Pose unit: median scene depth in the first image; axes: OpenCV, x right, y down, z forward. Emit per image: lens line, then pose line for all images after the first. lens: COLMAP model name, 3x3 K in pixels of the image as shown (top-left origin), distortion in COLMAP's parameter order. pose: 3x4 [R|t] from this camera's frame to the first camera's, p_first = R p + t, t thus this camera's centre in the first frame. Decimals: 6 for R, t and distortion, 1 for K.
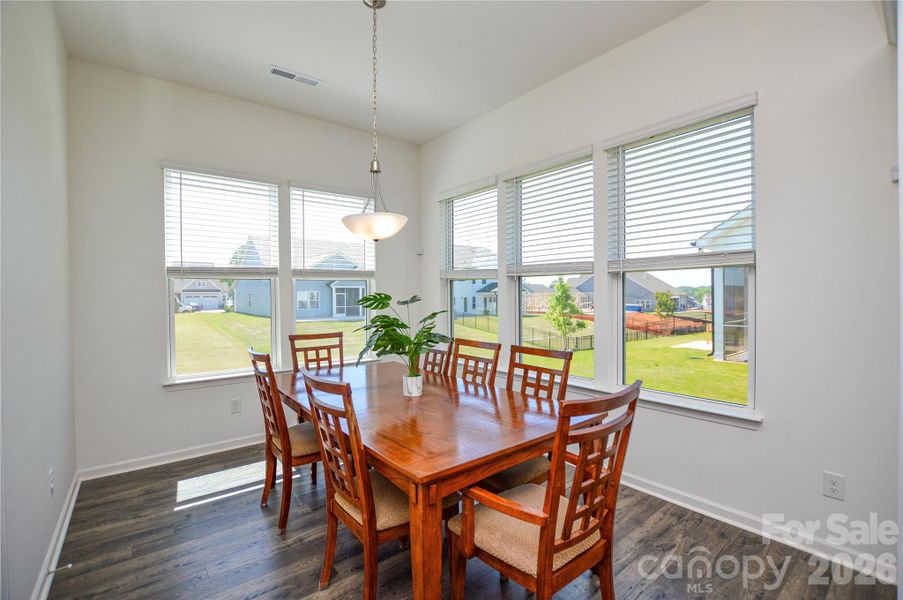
lens RADIAL K [[406.0, 0, 453.0], [0, 406.0, 301.0], [0, 0, 1]] dist [-0.032258, 0.000297]
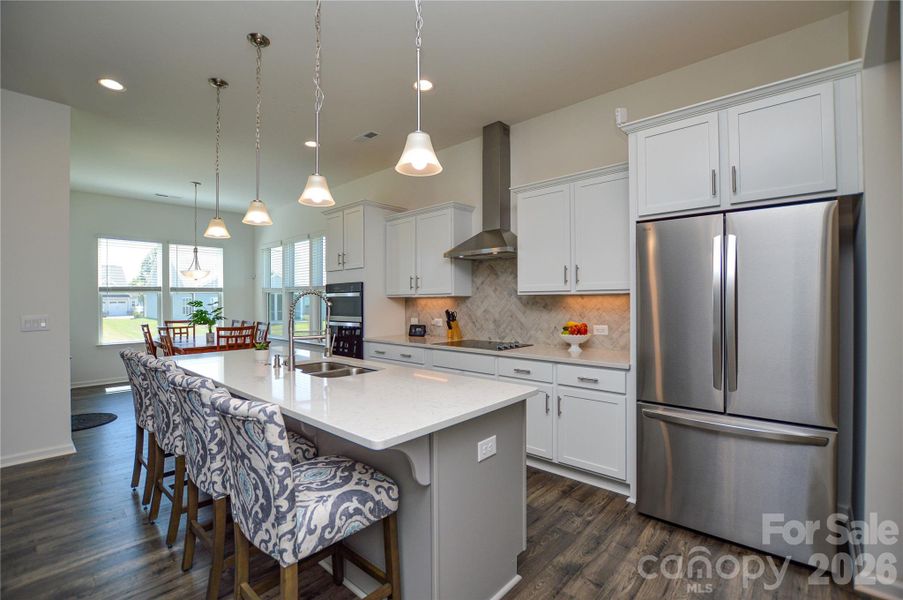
lens RADIAL K [[406.0, 0, 453.0], [0, 406.0, 301.0], [0, 0, 1]] dist [-0.032258, 0.000297]
pose [[0.987377, -0.003289, 0.158352, 0.686005], [0.005144, 0.999923, -0.011308, 0.012918], [-0.158303, 0.011979, 0.987318, -1.178294]]
